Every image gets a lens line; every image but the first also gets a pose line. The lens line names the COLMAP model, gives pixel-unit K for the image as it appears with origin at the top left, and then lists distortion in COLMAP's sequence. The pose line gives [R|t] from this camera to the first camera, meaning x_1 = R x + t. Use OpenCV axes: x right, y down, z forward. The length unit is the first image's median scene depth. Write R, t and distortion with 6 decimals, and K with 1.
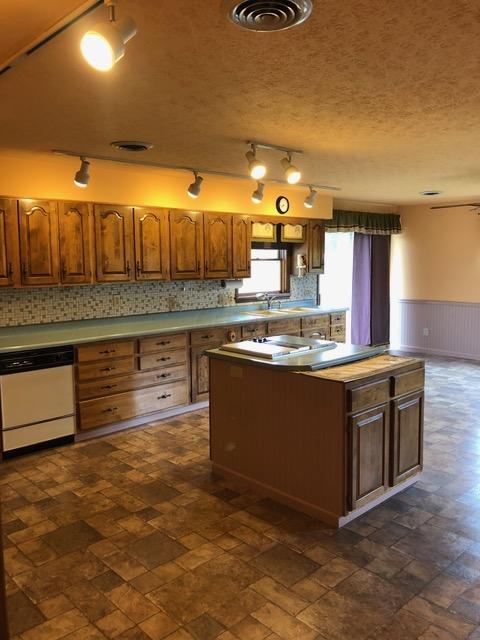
lens RADIAL K [[524.5, 0, 243.0], [0, 524.5, 316.6], [0, 0, 1]] dist [0.011347, 0.001162]
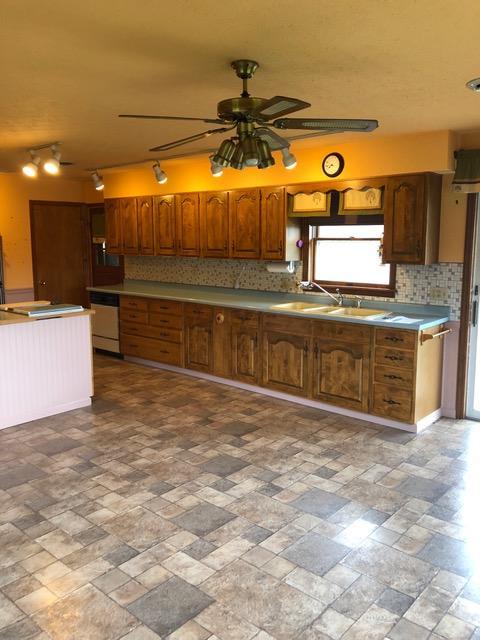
lens RADIAL K [[524.5, 0, 241.5], [0, 524.5, 319.3], [0, 0, 1]] dist [0.011347, 0.001162]
pose [[0.080281, 0.155679, -0.984540, 0.918189], [-0.115056, 0.982573, 0.145986, -0.104134], [0.990110, 0.101557, 0.096794, 0.925388]]
